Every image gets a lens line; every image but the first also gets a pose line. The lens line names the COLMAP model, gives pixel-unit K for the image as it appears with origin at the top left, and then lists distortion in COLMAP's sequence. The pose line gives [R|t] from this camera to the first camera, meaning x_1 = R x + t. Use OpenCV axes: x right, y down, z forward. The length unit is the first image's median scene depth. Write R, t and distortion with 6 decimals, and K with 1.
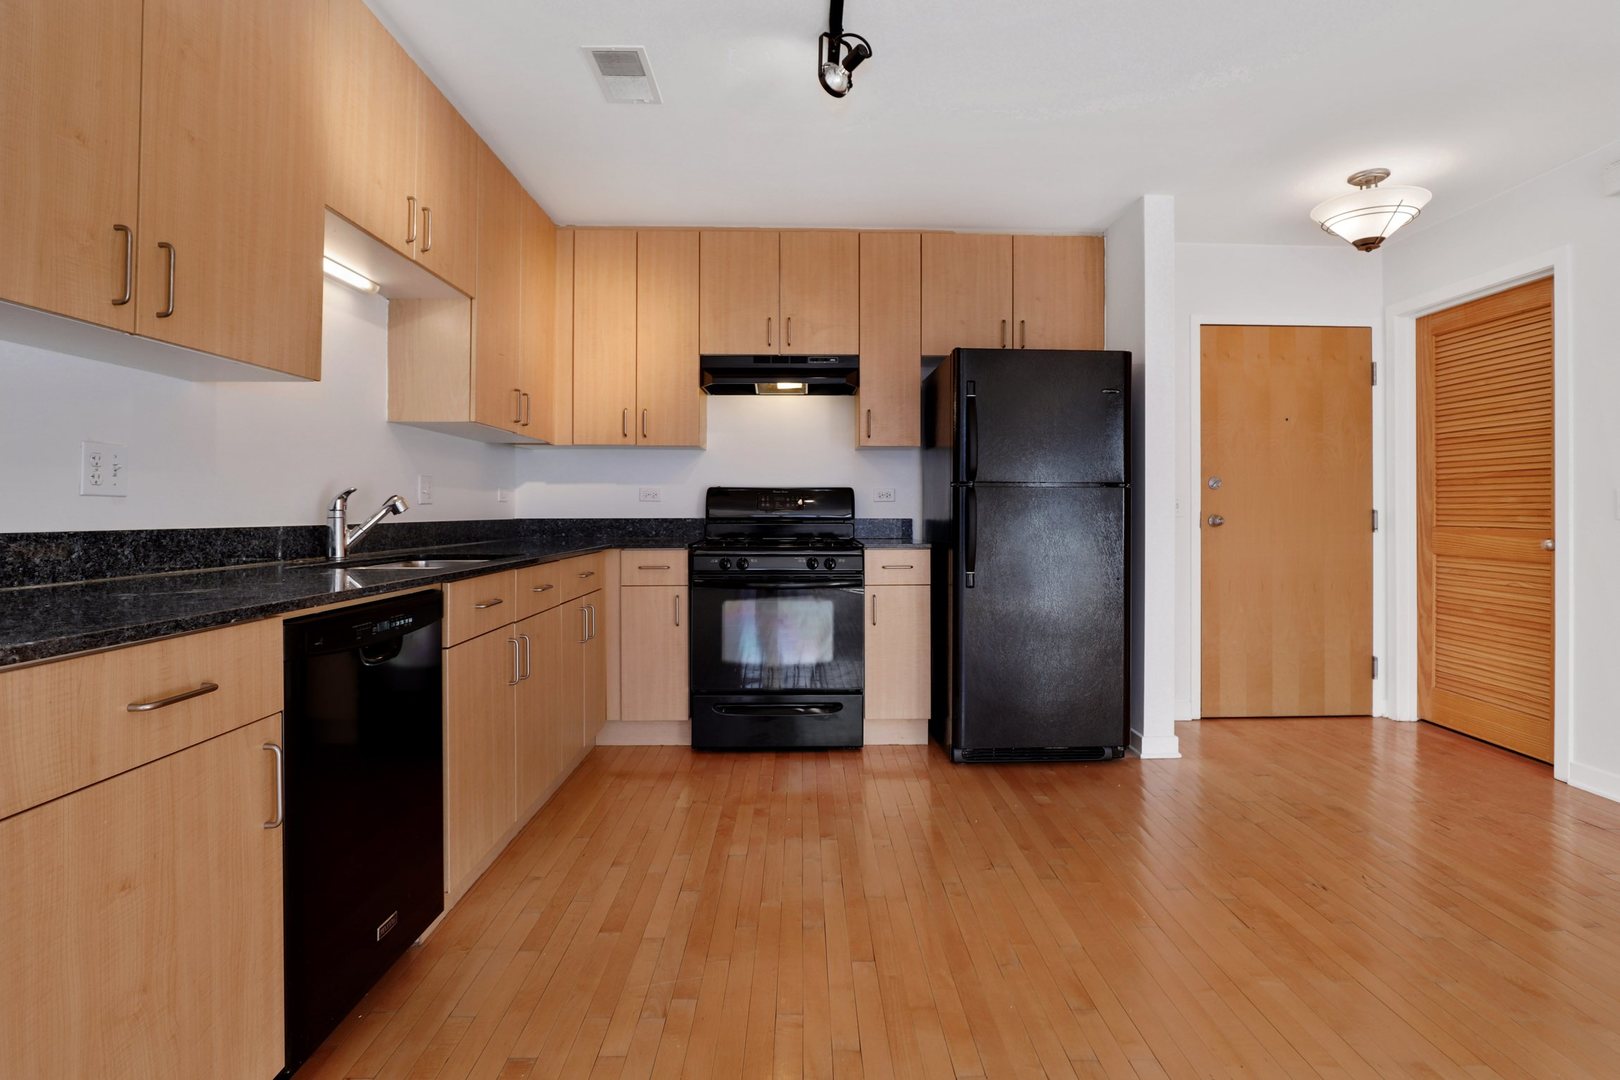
lens RADIAL K [[814.2, 0, 806.3], [0, 814.2, 504.2], [0, 0, 1]] dist [-0.023432, 0.001051]
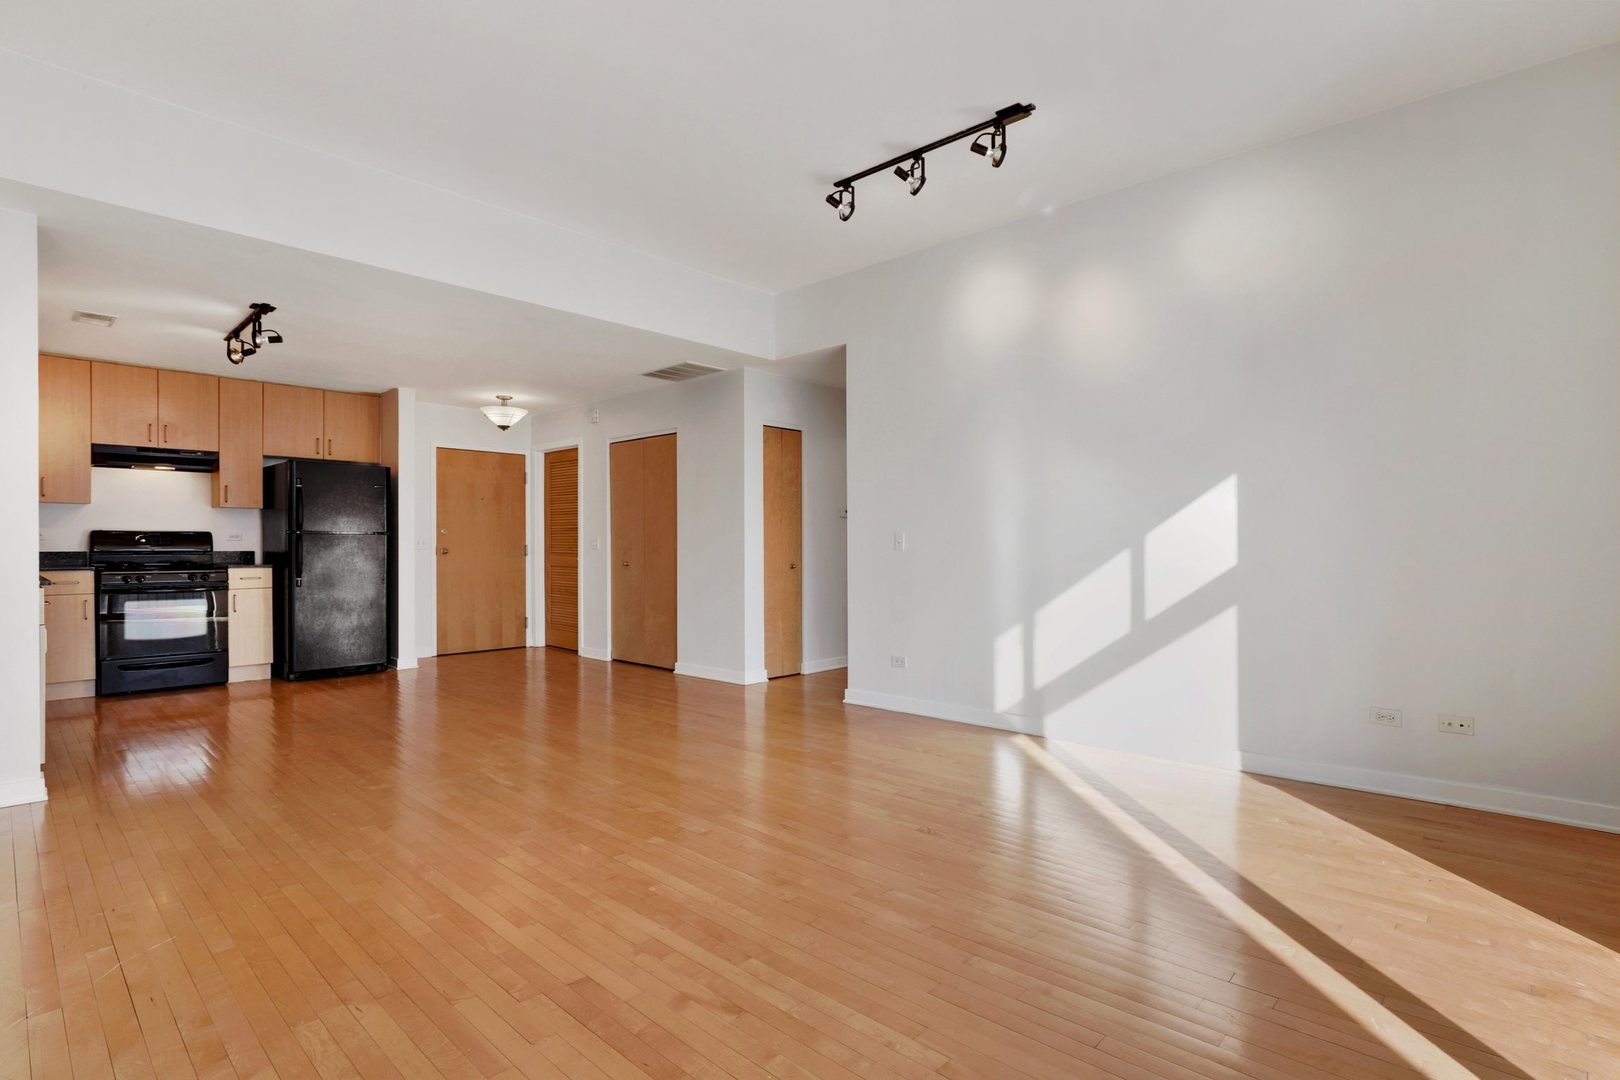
lens RADIAL K [[789.6, 0, 811.5], [0, 789.6, 550.3], [0, 0, 1]] dist [-0.023350, 0.000532]
pose [[0.697543, -0.007393, 0.716505, -0.248976], [-0.001795, 0.999926, 0.012064, -0.005875], [-0.716541, -0.009701, 0.697478, -1.041464]]
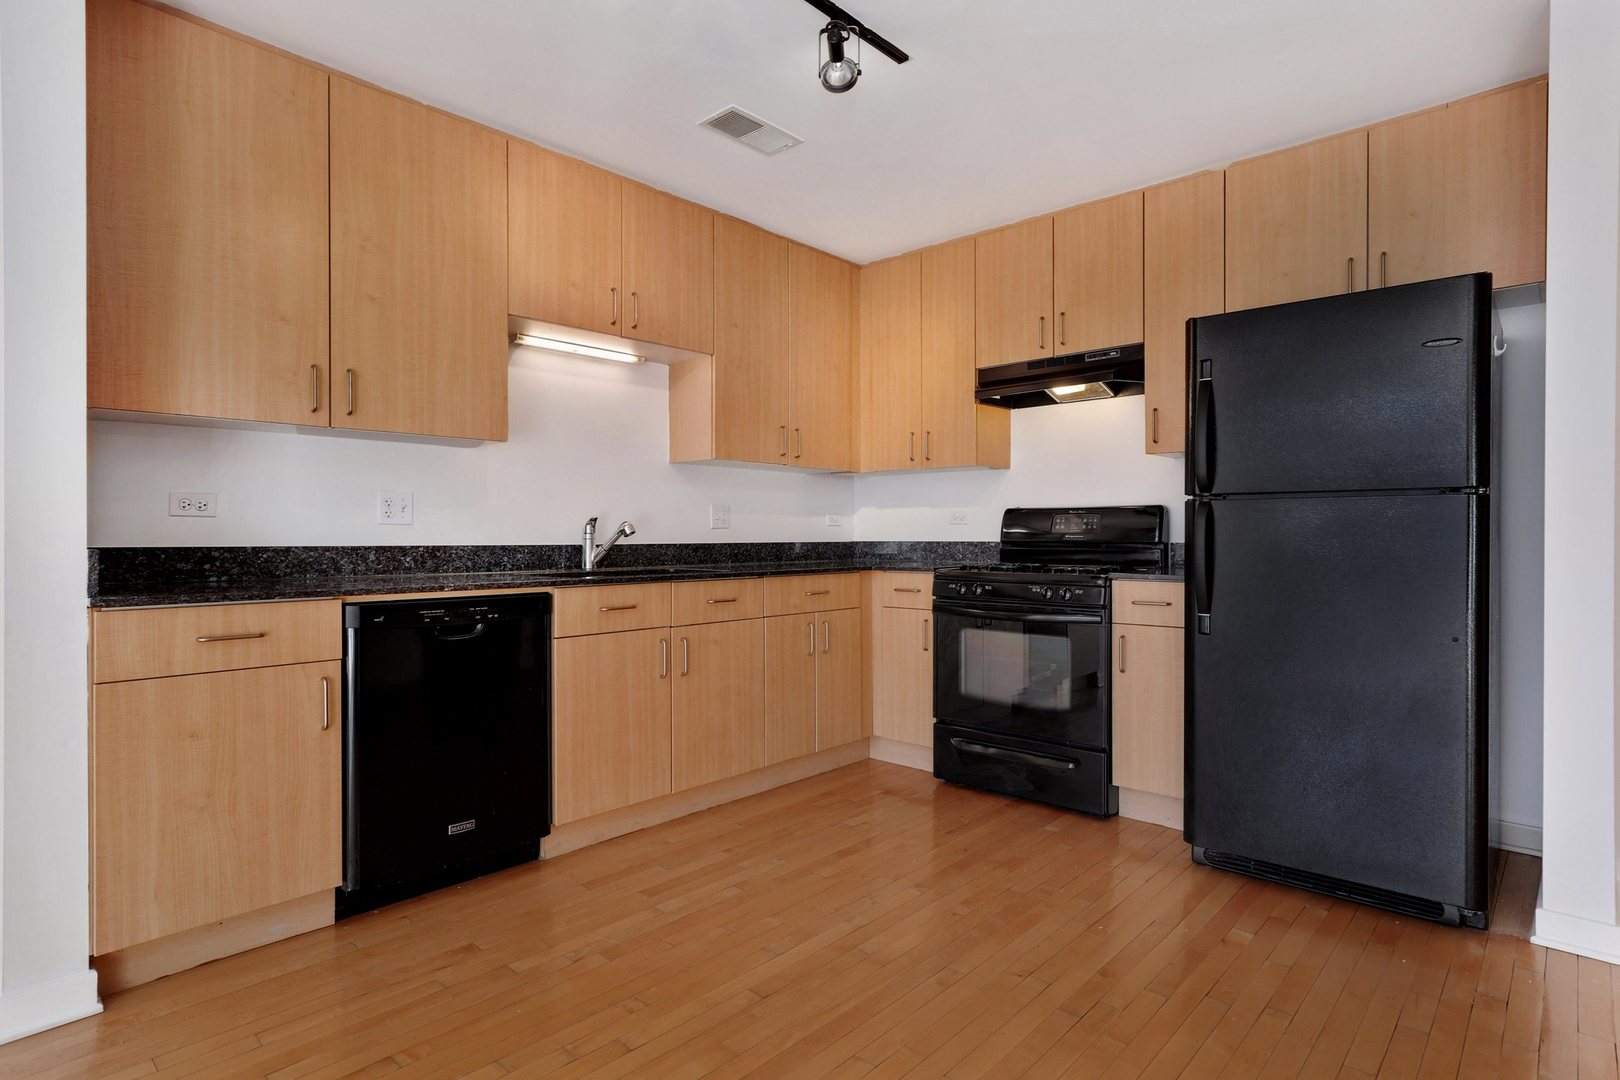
lens RADIAL K [[833.2, 0, 810.0], [0, 833.2, 540.0], [0, 0, 1]] dist [-0.004088, -0.000164]
pose [[0.719233, 0.002607, -0.694764, 0.440975], [0.006476, 0.999924, 0.010456, 0.004291], [0.694738, -0.012019, 0.719162, 0.178601]]
